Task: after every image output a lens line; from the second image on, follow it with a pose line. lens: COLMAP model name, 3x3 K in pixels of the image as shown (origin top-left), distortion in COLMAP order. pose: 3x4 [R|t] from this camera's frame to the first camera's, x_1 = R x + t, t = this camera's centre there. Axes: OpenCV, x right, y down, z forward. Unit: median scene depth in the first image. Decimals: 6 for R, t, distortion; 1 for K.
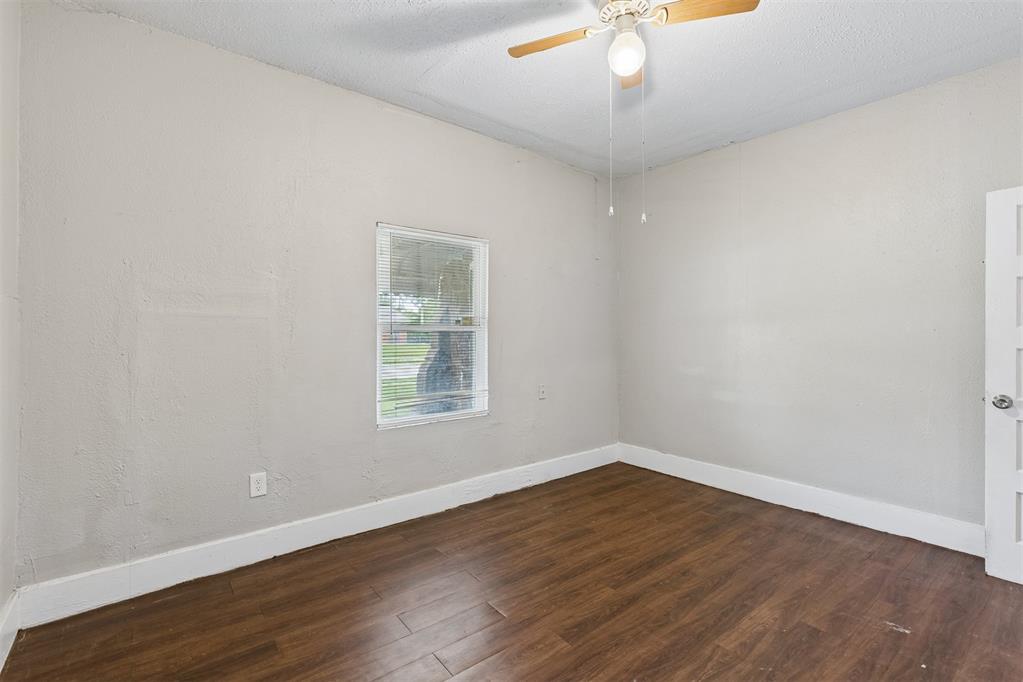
lens RADIAL K [[465.3, 0, 519.5], [0, 465.3, 332.4], [0, 0, 1]] dist [0.005034, -0.000846]
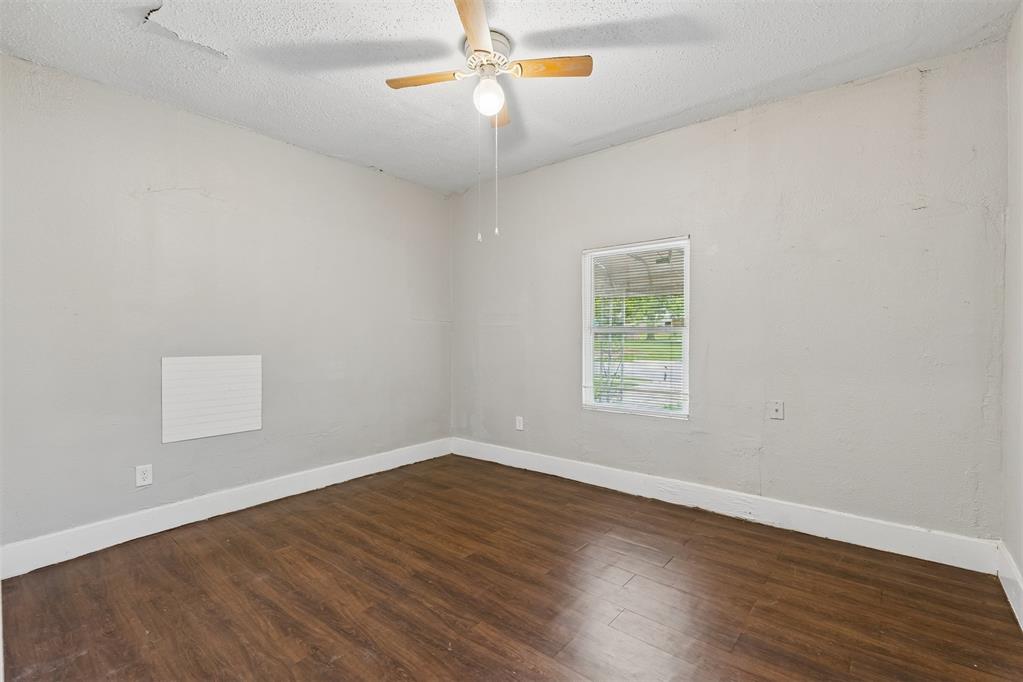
lens RADIAL K [[465.3, 0, 520.6], [0, 465.3, 344.1], [0, 0, 1]] dist [0.005034, -0.000846]
pose [[0.201534, 0.014989, -0.979367, 0.890487], [0.003872, 0.999863, 0.016099, 0.005335], [0.979474, -0.007037, 0.201449, 0.528141]]
